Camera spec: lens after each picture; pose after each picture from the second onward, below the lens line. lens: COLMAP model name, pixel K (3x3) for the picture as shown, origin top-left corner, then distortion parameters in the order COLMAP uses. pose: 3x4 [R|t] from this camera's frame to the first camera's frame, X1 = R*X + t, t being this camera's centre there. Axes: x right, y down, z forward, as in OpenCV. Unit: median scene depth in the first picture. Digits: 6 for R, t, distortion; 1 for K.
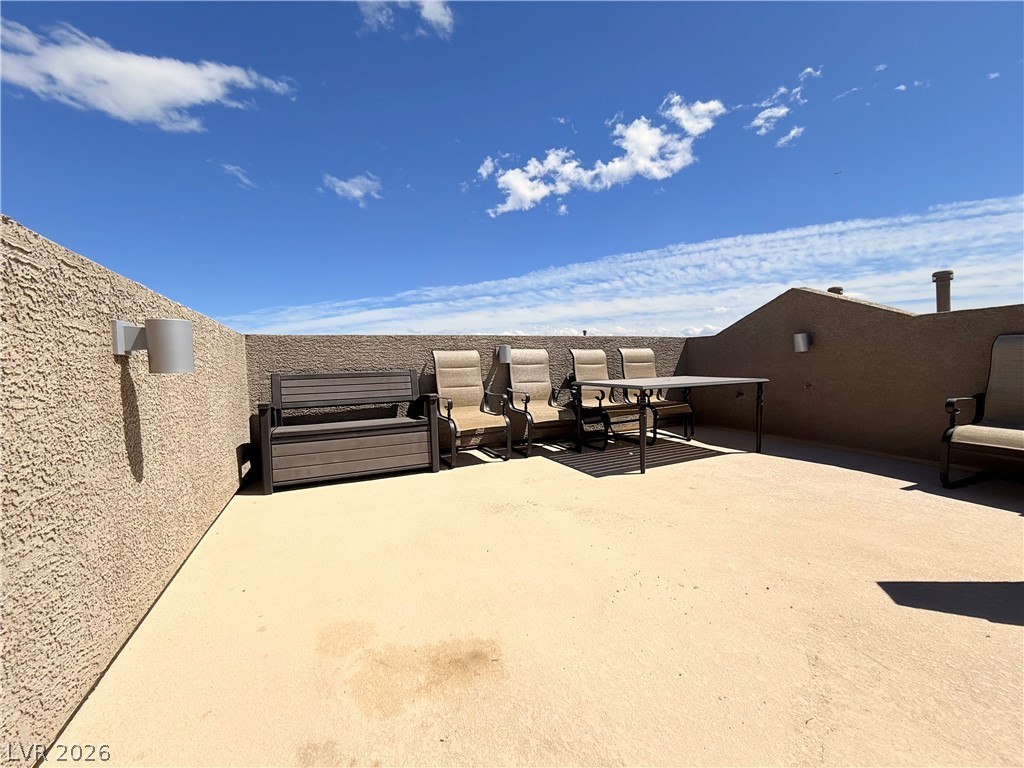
lens RADIAL K [[416.3, 0, 512.0], [0, 416.3, 384.0], [0, 0, 1]] dist [0.000922, 0.000302]
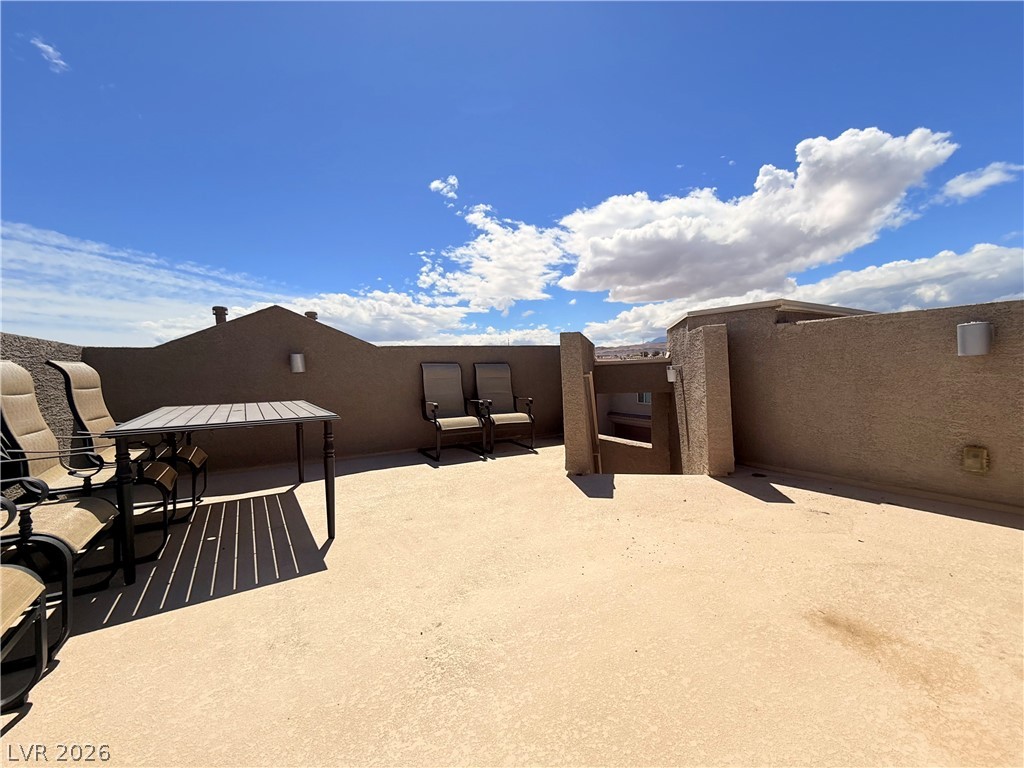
lens RADIAL K [[416.3, 0, 512.0], [0, 416.3, 384.0], [0, 0, 1]] dist [0.000922, 0.000302]
pose [[-0.137912, -0.010842, 0.990385, -0.567183], [0.075545, 0.996912, 0.021433, -0.052153], [-0.987559, 0.077775, -0.136667, 1.019116]]
